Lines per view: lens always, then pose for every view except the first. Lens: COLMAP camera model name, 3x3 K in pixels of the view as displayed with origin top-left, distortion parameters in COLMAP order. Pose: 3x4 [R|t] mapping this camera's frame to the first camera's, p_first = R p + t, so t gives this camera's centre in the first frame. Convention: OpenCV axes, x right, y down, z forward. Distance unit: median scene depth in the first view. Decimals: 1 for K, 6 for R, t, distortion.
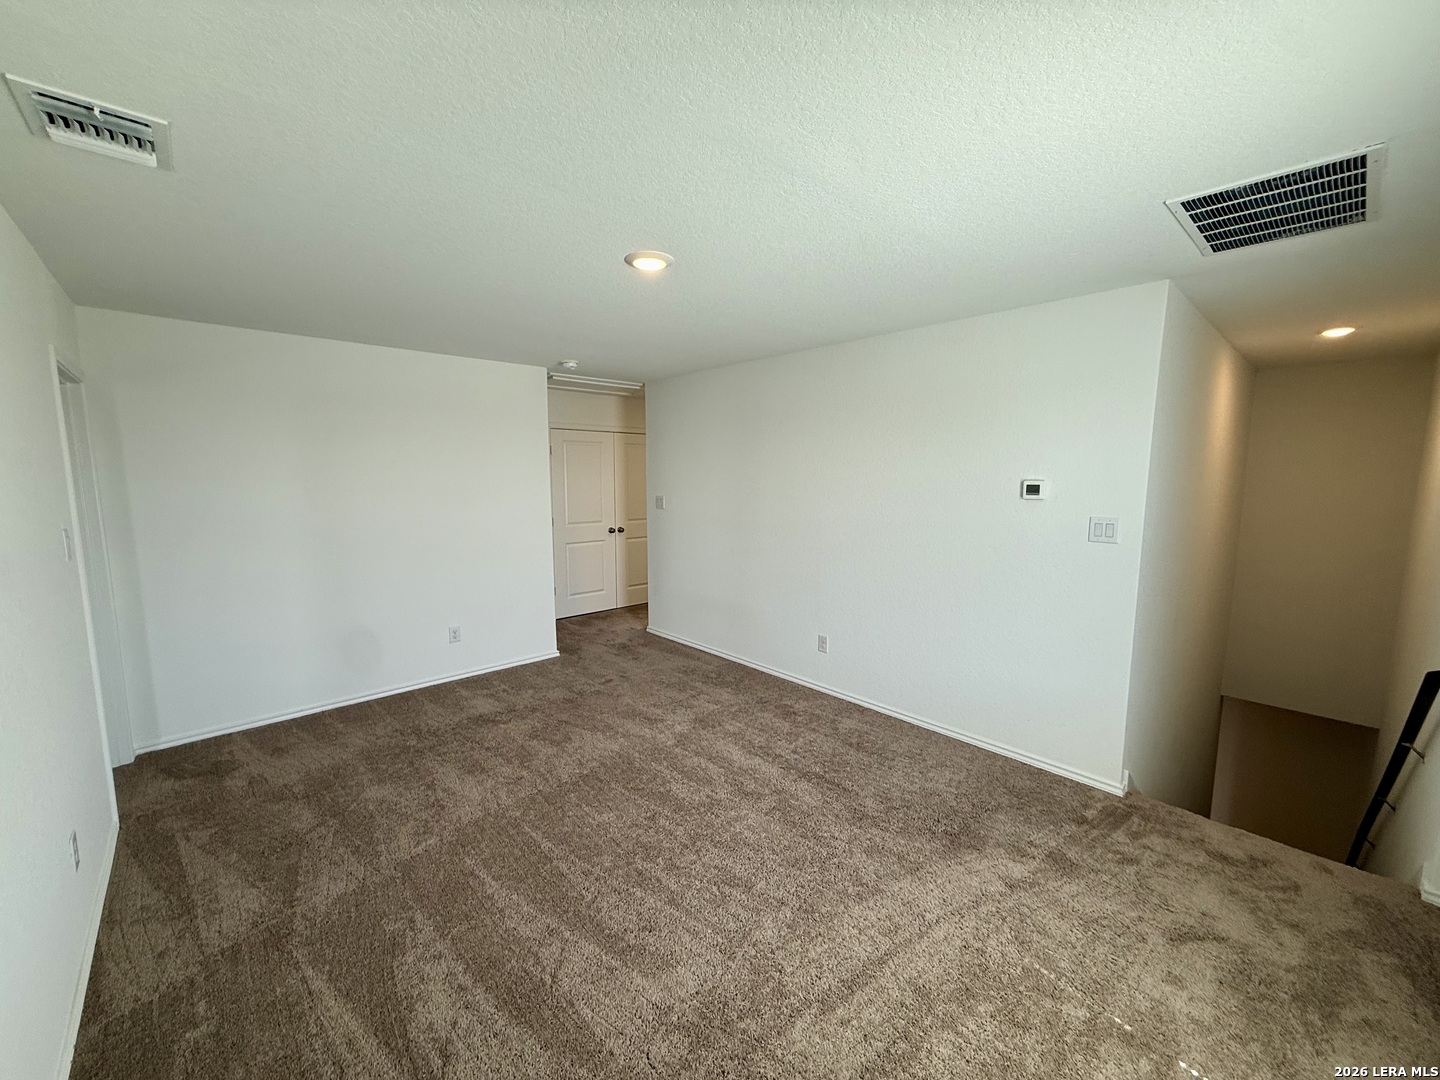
lens RADIAL K [[573.2, 0, 717.6], [0, 573.2, 540.9], [0, 0, 1]] dist [0.001234, -0.000232]
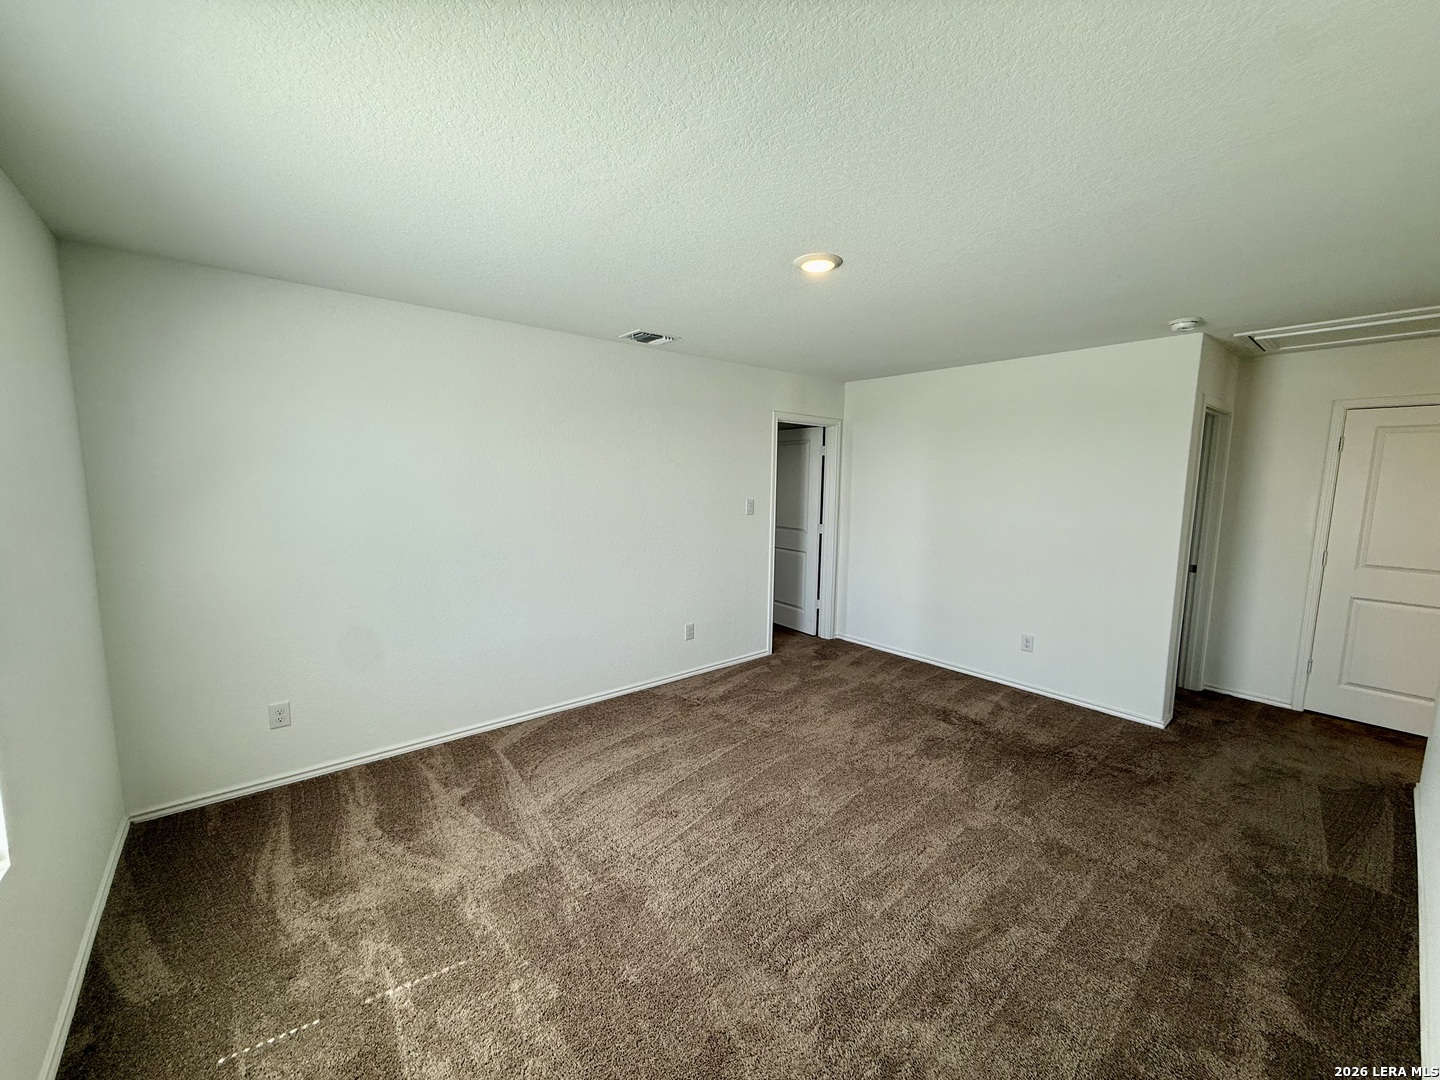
lens RADIAL K [[573.2, 0, 717.6], [0, 573.2, 540.9], [0, 0, 1]] dist [0.001234, -0.000232]
pose [[-0.037099, 0.116684, -0.992476, 0.640047], [-0.134459, 0.983546, 0.120660, -0.068640], [0.990224, 0.137924, -0.020799, 0.608179]]
